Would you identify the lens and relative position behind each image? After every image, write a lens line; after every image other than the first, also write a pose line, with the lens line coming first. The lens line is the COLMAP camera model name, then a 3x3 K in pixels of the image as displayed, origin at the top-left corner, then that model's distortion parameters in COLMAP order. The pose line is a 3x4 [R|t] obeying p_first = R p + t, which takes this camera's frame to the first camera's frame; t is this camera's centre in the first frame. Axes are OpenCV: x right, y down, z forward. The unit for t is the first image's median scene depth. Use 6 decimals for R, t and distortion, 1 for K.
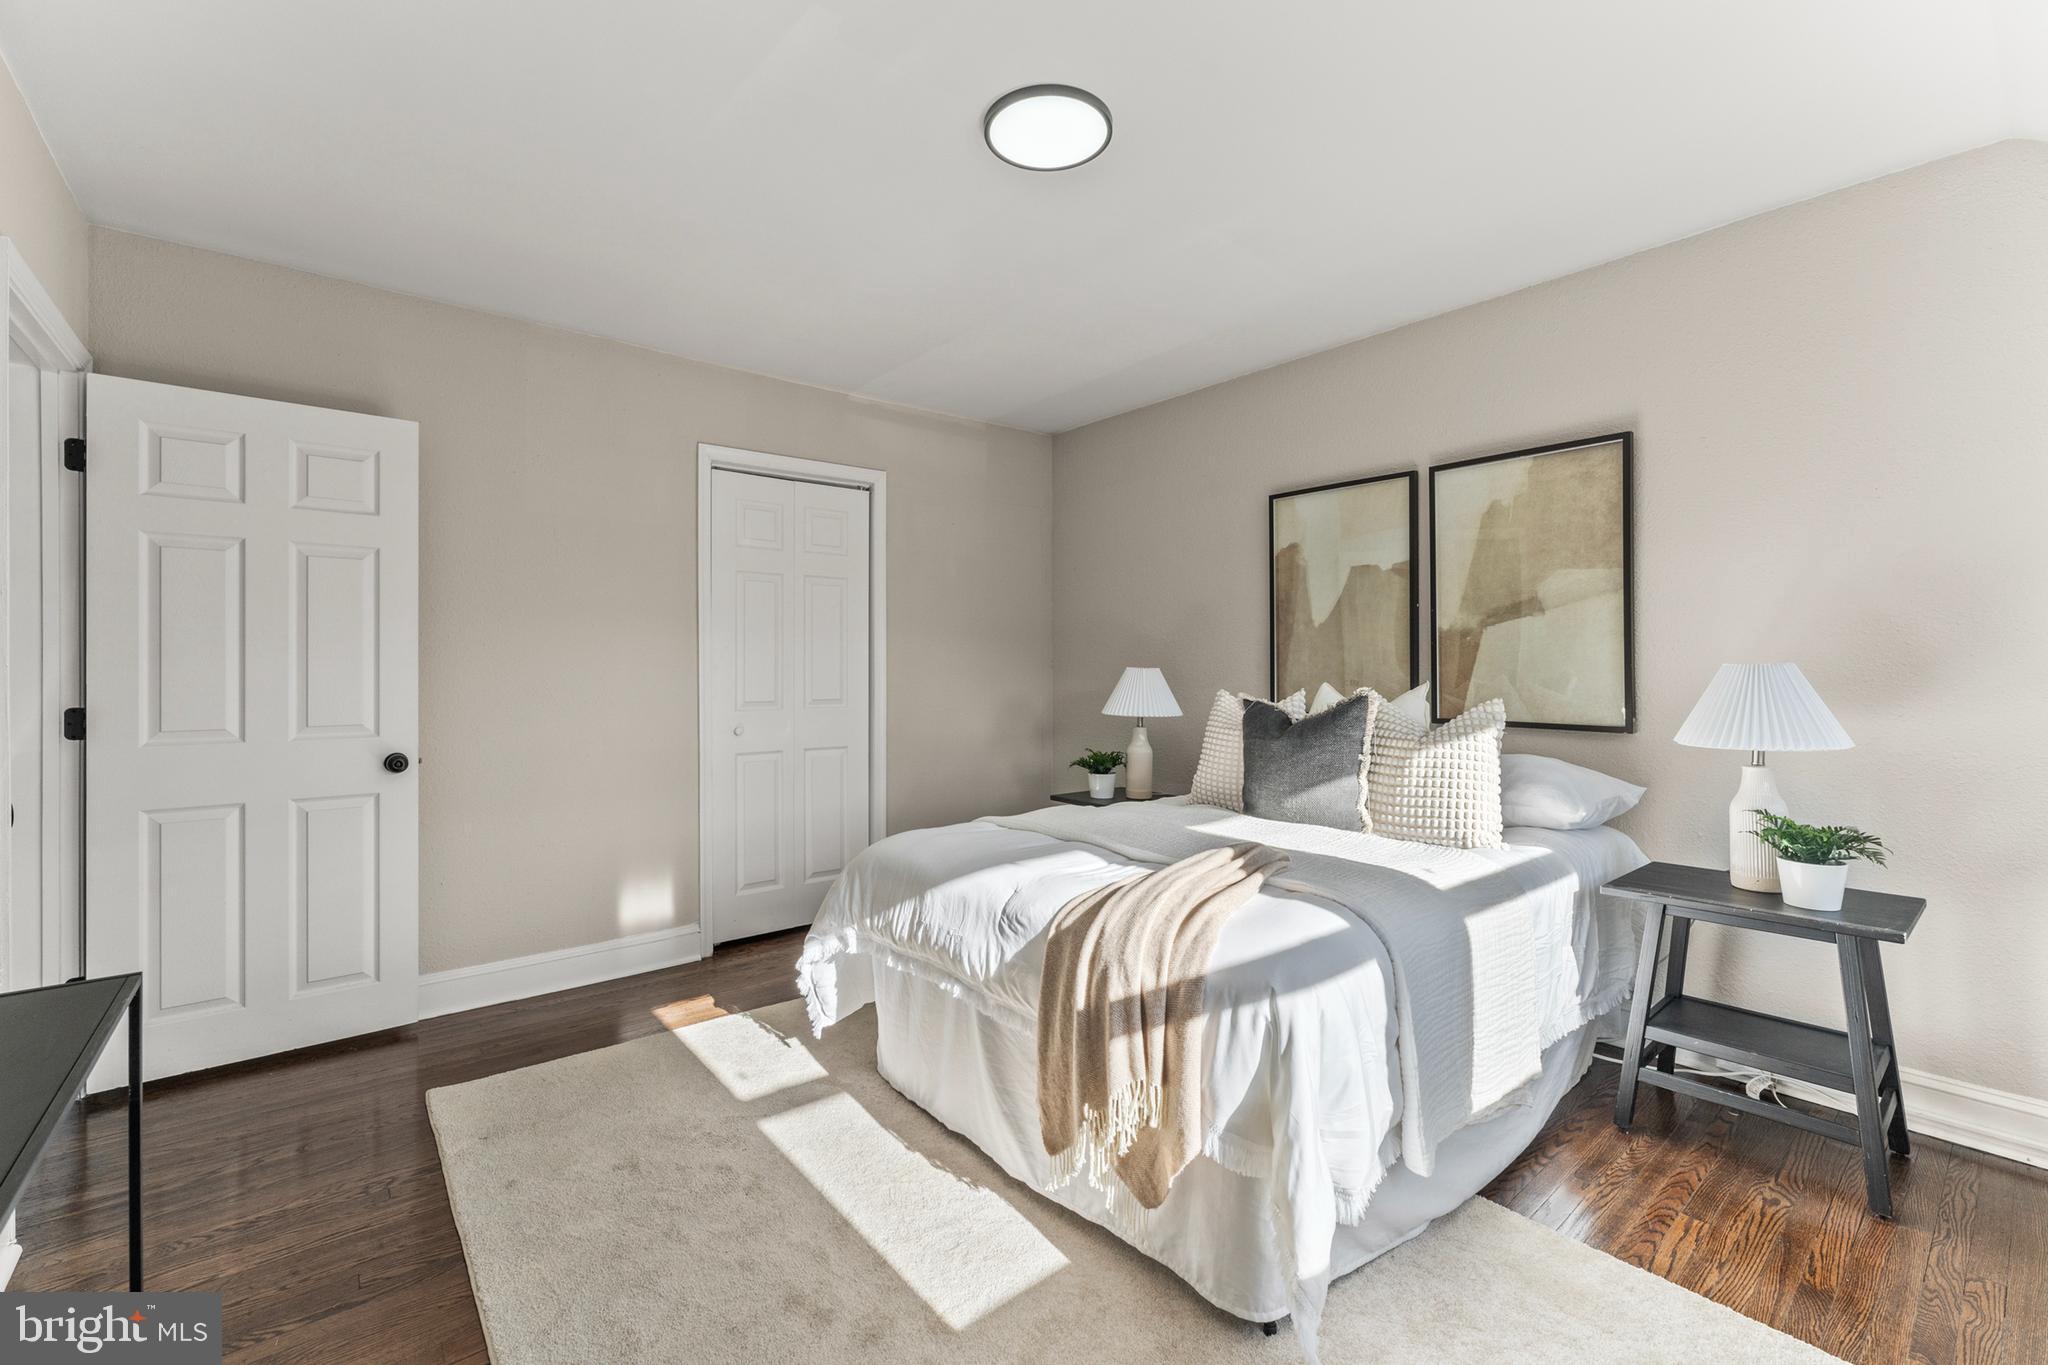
lens RADIAL K [[868.8, 0, 1013.4], [0, 868.8, 661.4], [0, 0, 1]] dist [0.000582, -0.000079]
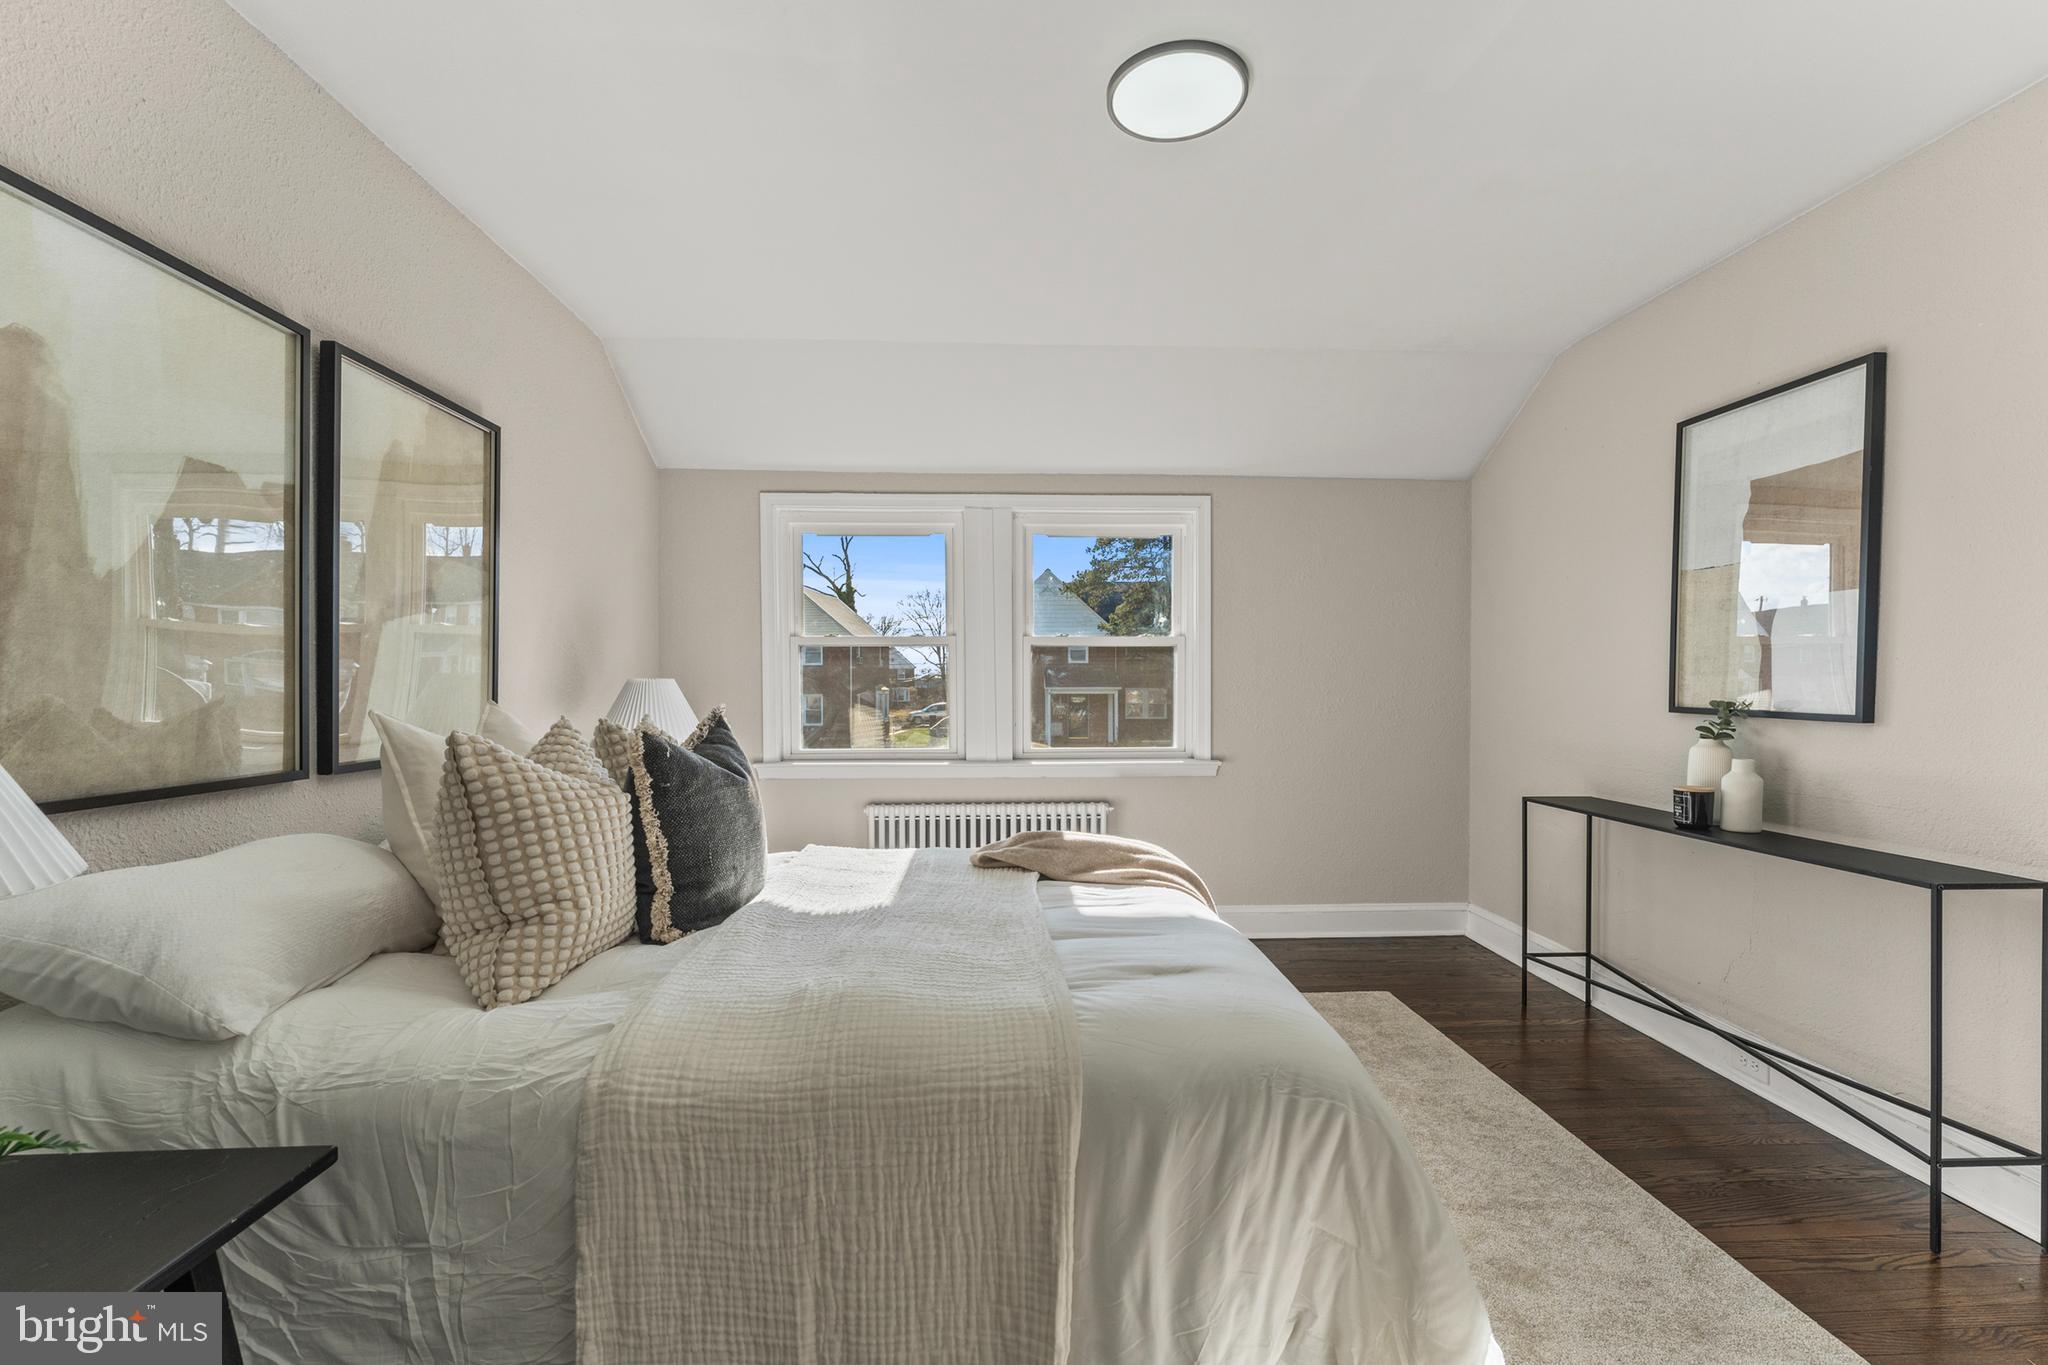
lens RADIAL K [[881.9, 0, 1024.0], [0, 881.9, 682.5], [0, 0, 1]] dist [0.000531, -0.000135]
pose [[-0.802570, 0.005365, 0.596533, -0.300367], [0.001653, 0.999976, -0.006770, 0.015770], [-0.596555, -0.004448, -0.802560, 1.397742]]
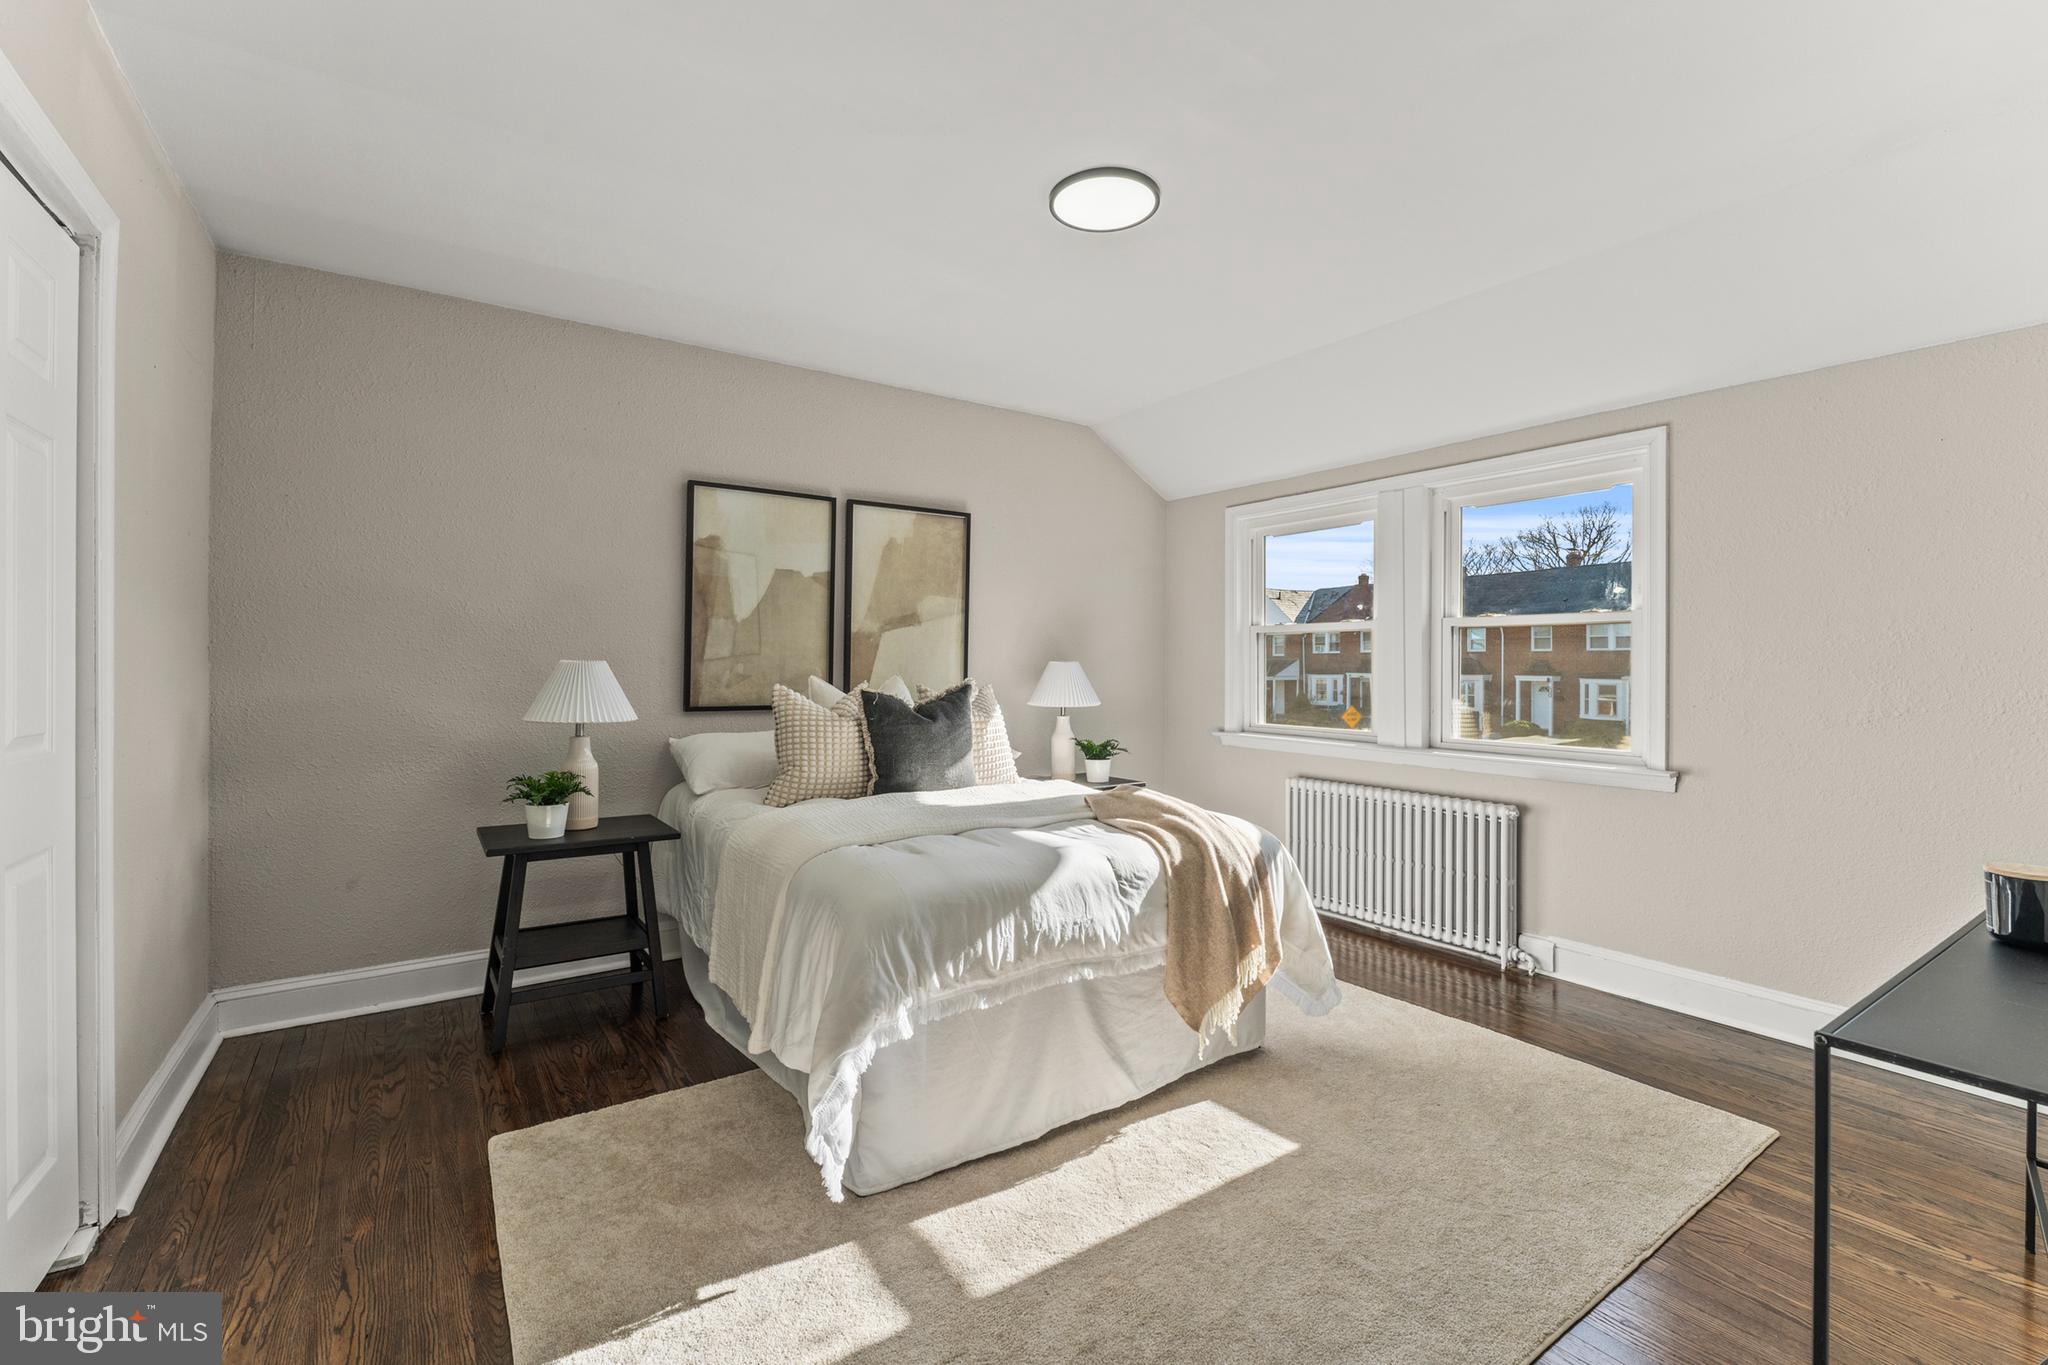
lens RADIAL K [[868.8, 0, 1013.4], [0, 868.8, 661.4], [0, 0, 1]] dist [0.000582, -0.000079]
pose [[0.089101, 0.005905, 0.996005, -0.842186], [-0.011544, 0.999921, -0.004896, 0.010934], [-0.995956, -0.011062, 0.089162, 0.762372]]
